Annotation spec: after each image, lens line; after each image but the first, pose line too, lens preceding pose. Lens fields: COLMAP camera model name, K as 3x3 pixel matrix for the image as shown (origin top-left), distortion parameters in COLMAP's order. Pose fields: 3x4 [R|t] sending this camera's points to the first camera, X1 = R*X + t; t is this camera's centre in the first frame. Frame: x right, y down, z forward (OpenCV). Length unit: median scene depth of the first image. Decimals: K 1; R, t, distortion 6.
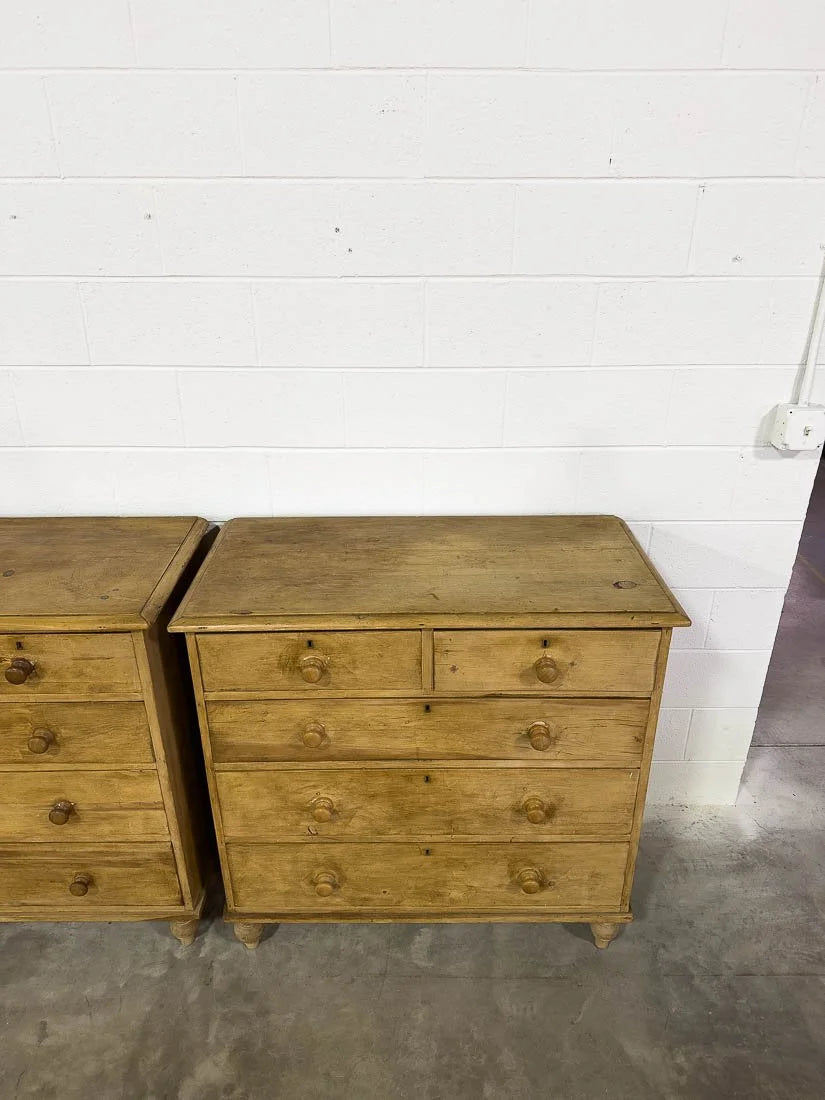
lens RADIAL K [[765.2, 0, 416.5], [0, 765.2, 549.9], [0, 0, 1]] dist [0.086886, -0.107356]
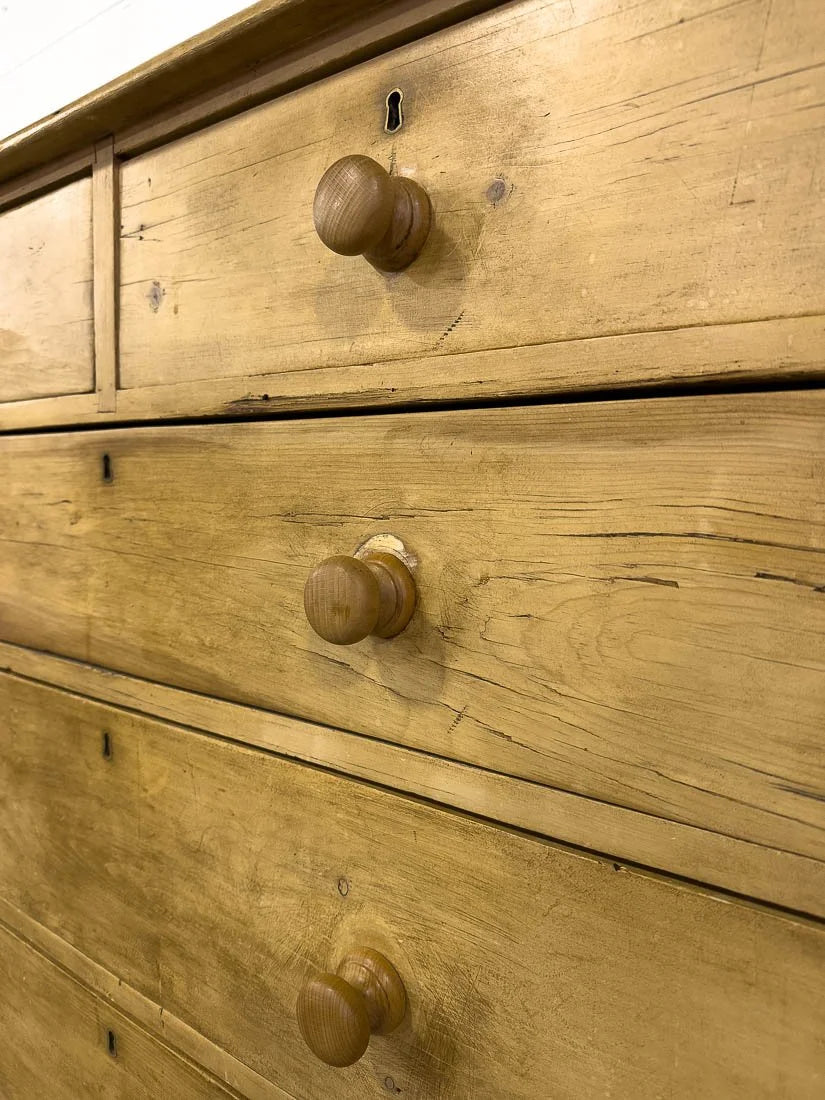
lens RADIAL K [[788.6, 0, 419.2], [0, 788.6, 555.6], [0, 0, 1]] dist [0.016613, -0.031811]
pose [[0.796084, 0.068326, -0.601317, 0.293514], [-0.279672, 0.922680, -0.265417, 0.274010], [0.536688, 0.379465, 0.753639, 0.792561]]
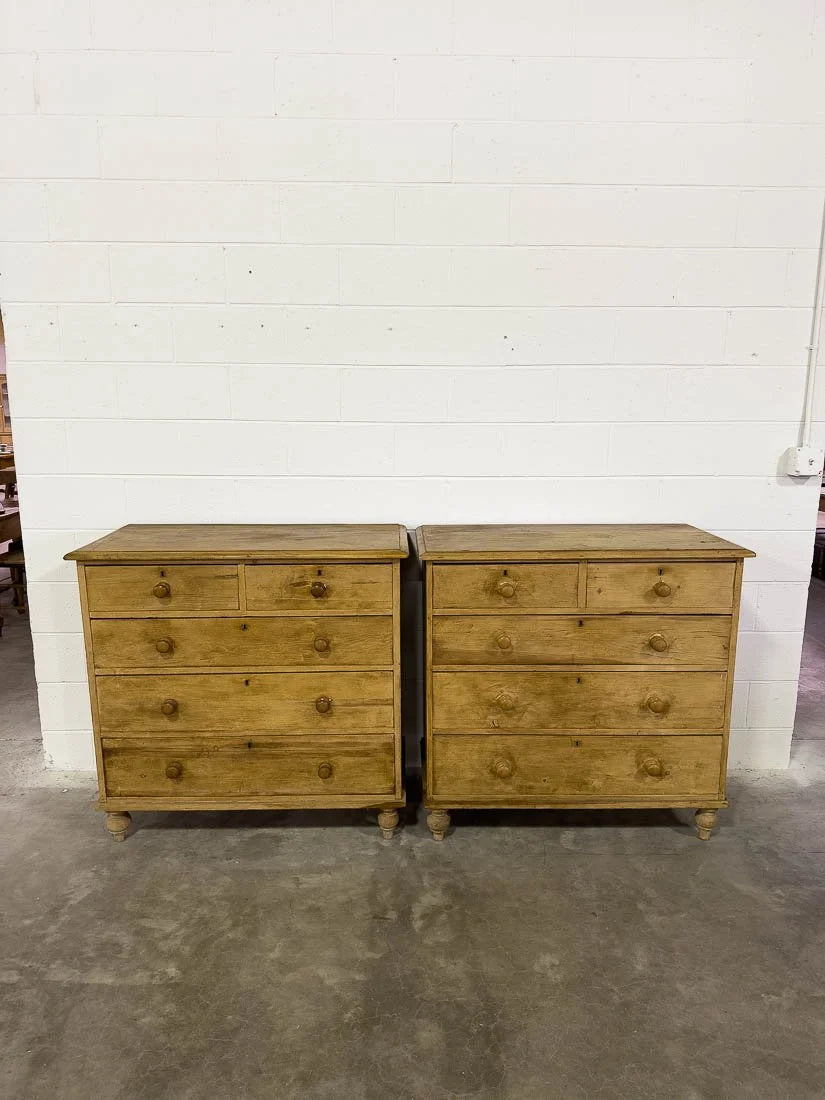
lens RADIAL K [[765.2, 0, 413.5], [0, 765.2, 548.7], [0, 0, 1]] dist [0.086886, -0.107356]
pose [[0.999915, 0.001424, 0.012933, -0.310009], [0.001867, 0.968017, -0.250878, 0.415150], [-0.012876, 0.250880, 0.967932, -0.441449]]
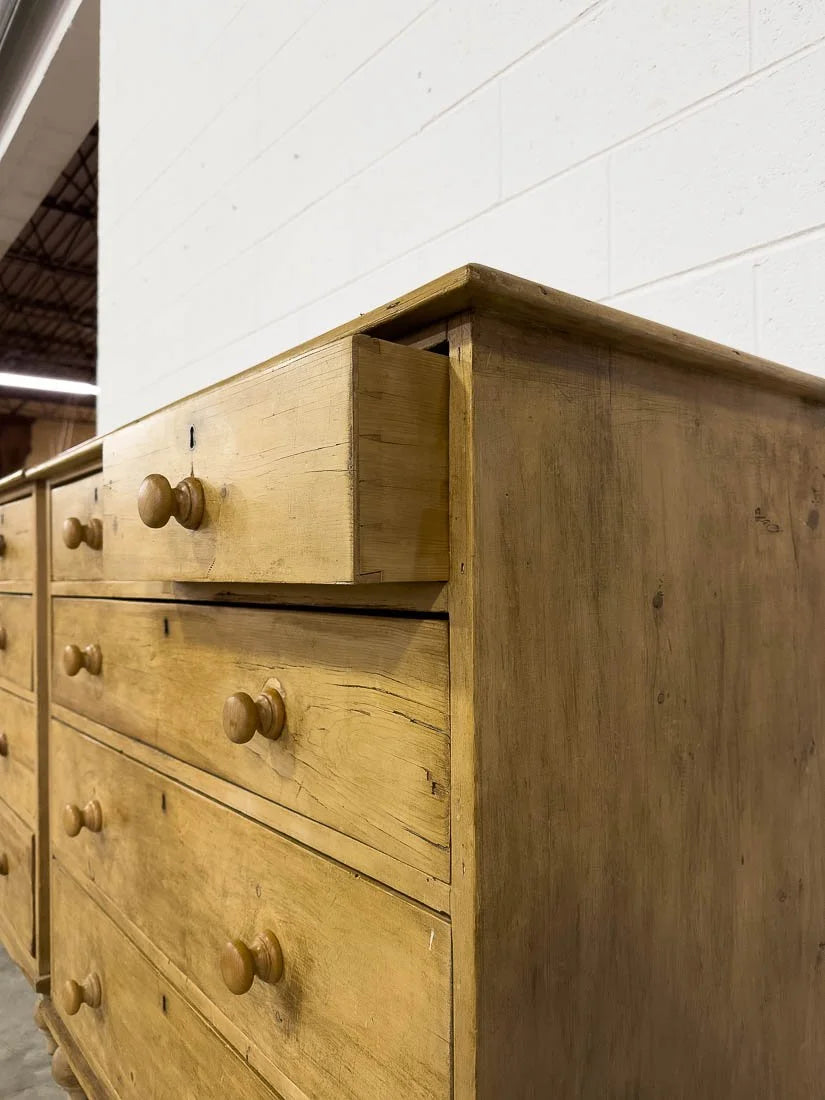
lens RADIAL K [[788.6, 0, 419.0], [0, 788.6, 564.3], [0, 0, 1]] dist [0.016613, -0.031811]
pose [[0.623156, -0.012633, -0.781996, 0.496497], [-0.329913, 0.902310, -0.277478, 0.245357], [0.709108, 0.430903, 0.558112, 0.764768]]
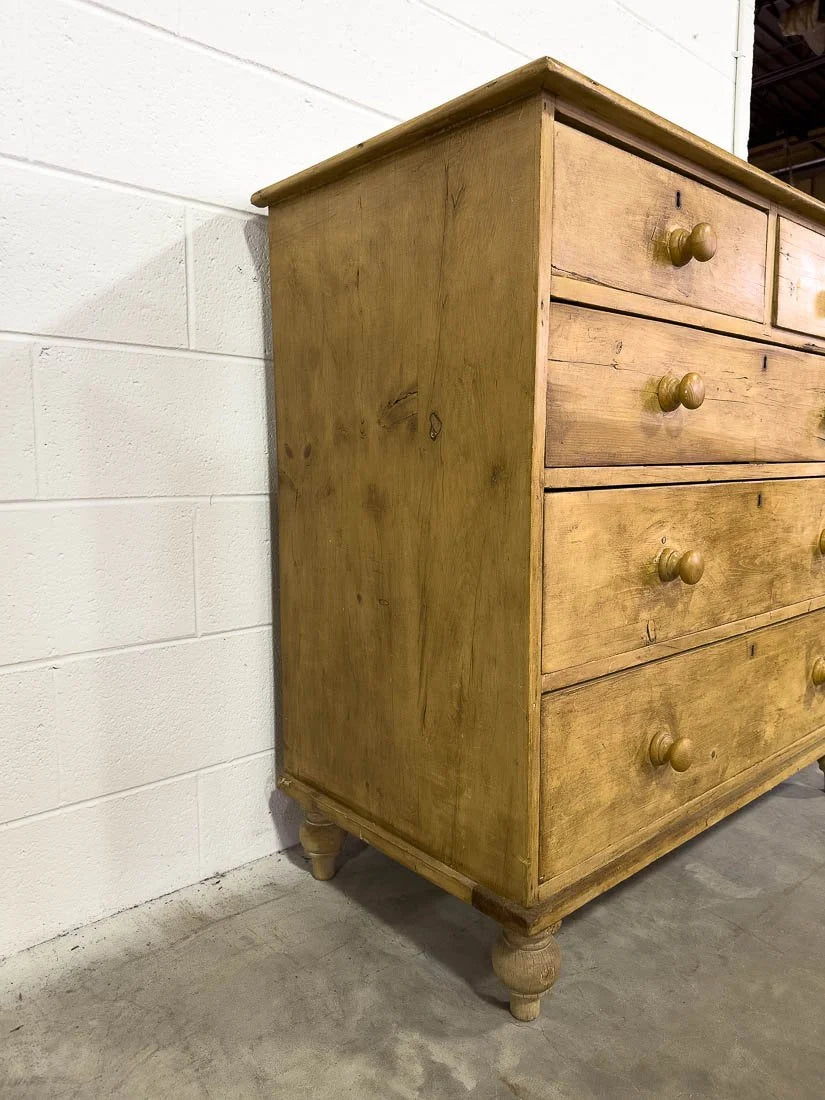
lens RADIAL K [[765.2, 0, 412.1], [0, 765.2, 544.0], [0, 0, 1]] dist [0.086886, -0.107356]
pose [[0.751129, -0.071366, 0.656286, -0.608564], [0.278557, 0.935566, -0.217077, 0.385283], [-0.598507, 0.345866, 0.722611, 0.717598]]
